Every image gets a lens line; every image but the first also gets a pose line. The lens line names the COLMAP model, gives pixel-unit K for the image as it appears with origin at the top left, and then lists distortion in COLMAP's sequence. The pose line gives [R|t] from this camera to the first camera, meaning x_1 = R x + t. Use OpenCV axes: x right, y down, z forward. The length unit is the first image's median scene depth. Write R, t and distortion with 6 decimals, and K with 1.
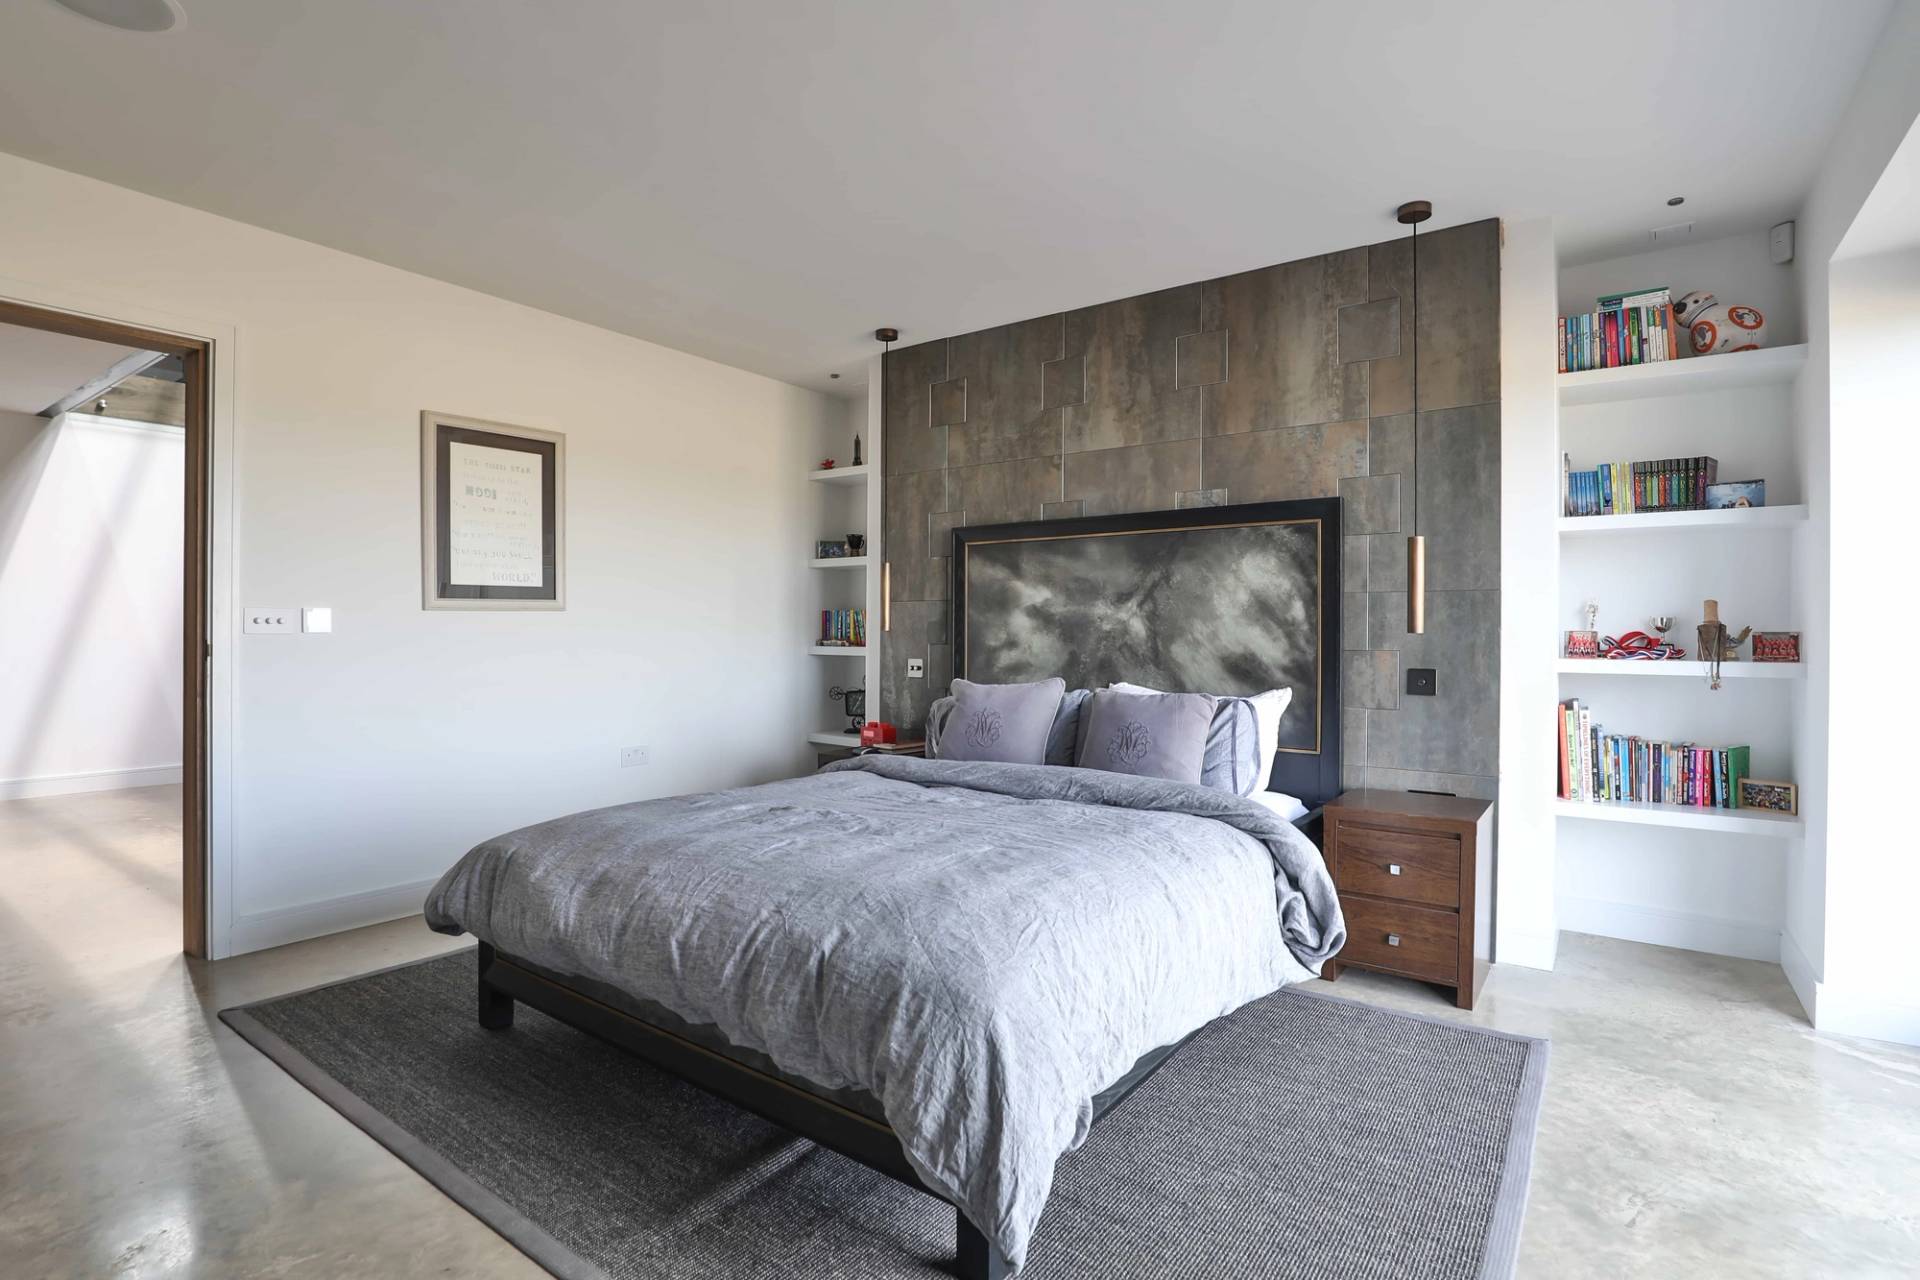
lens RADIAL K [[944.7, 0, 961.6], [0, 944.7, 617.0], [0, 0, 1]] dist [-0.021631, 0.000041]
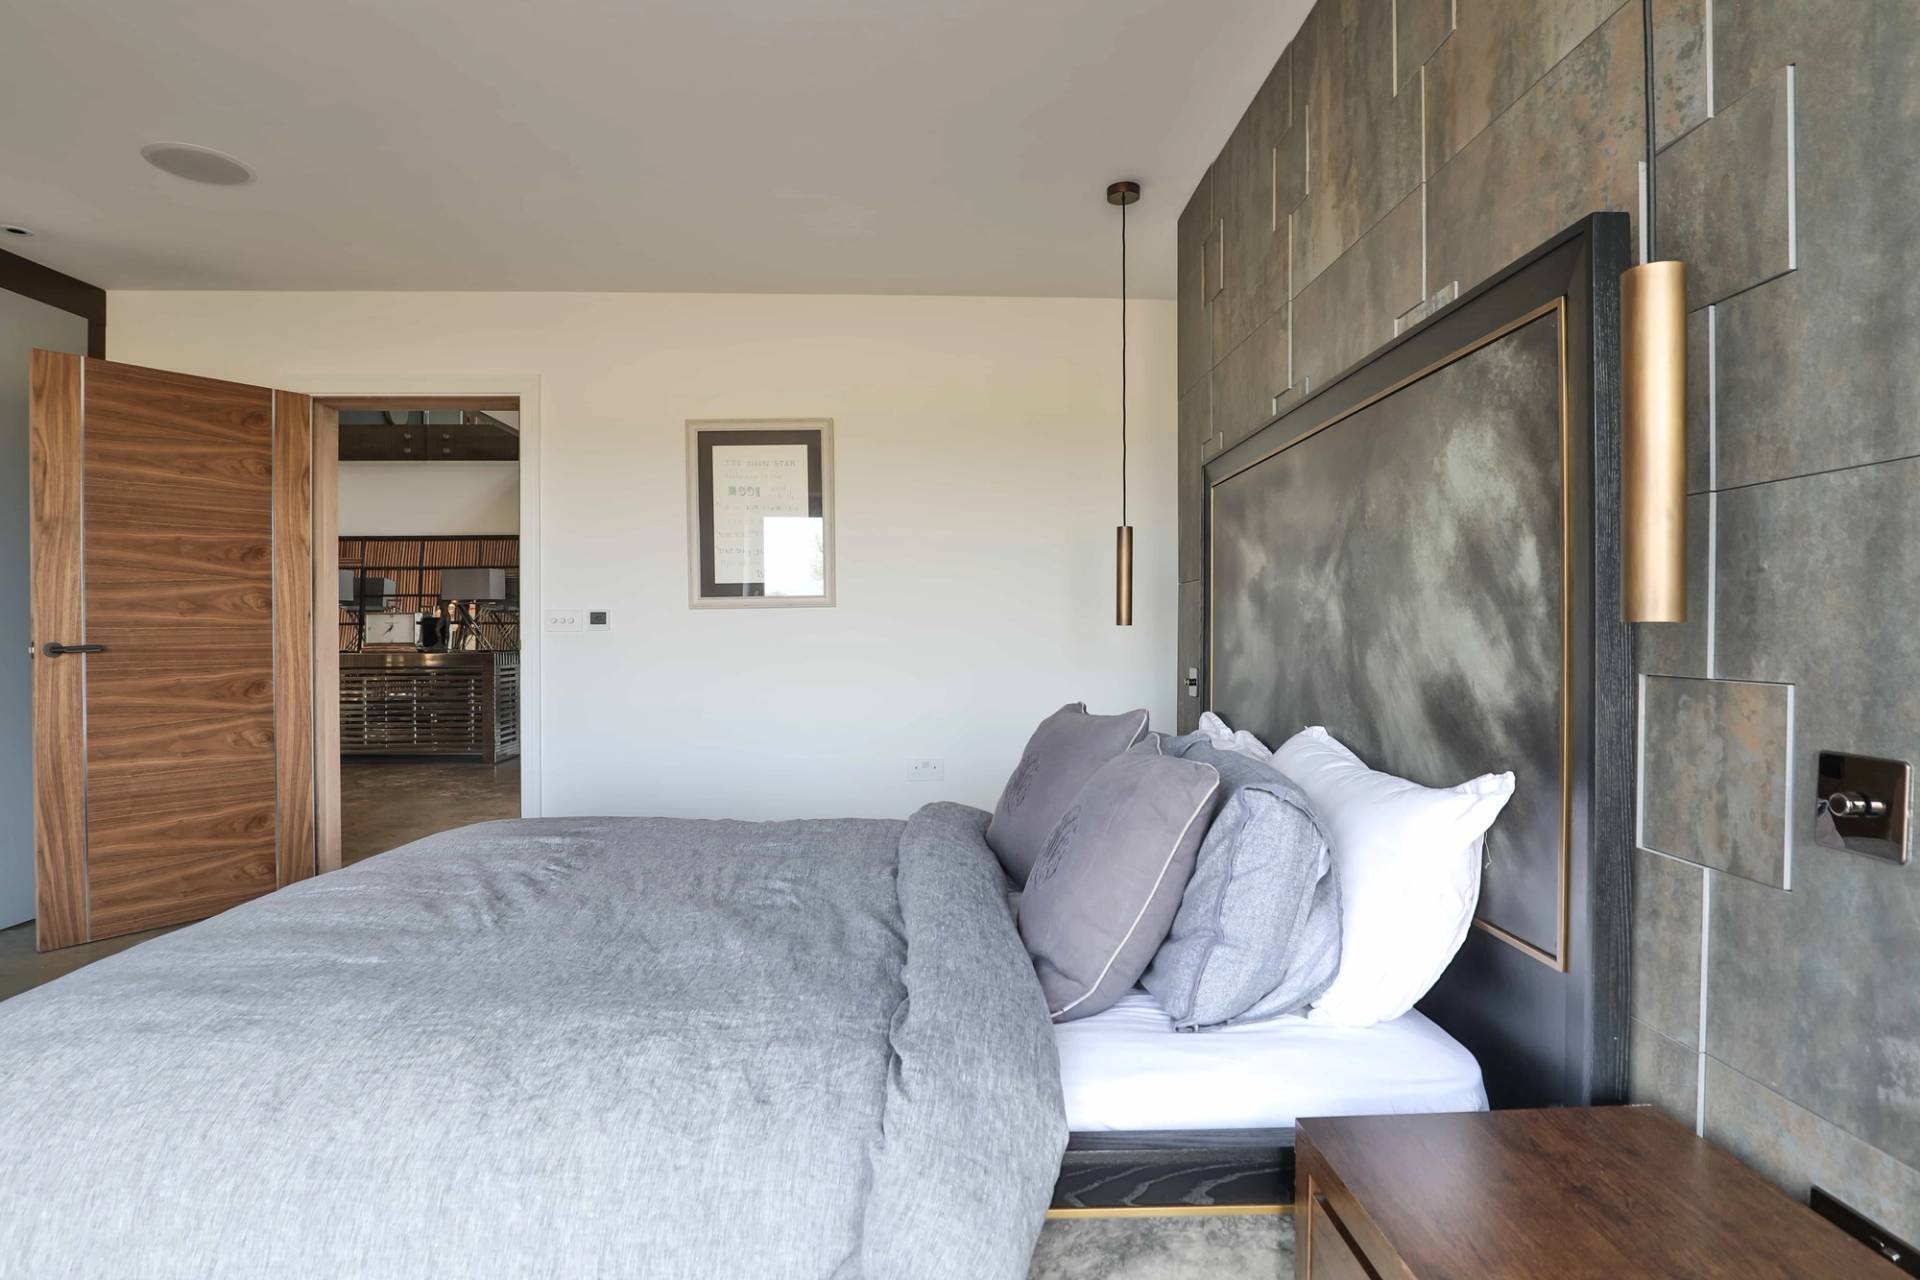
lens RADIAL K [[983.1, 0, 940.2], [0, 983.1, 626.5], [0, 0, 1]] dist [-0.039489, 0.014349]
pose [[0.608732, -0.004896, -0.793361, 0.493171], [0.013681, 0.999897, 0.004326, 0.012317], [0.793258, -0.013487, 0.608736, 0.565513]]
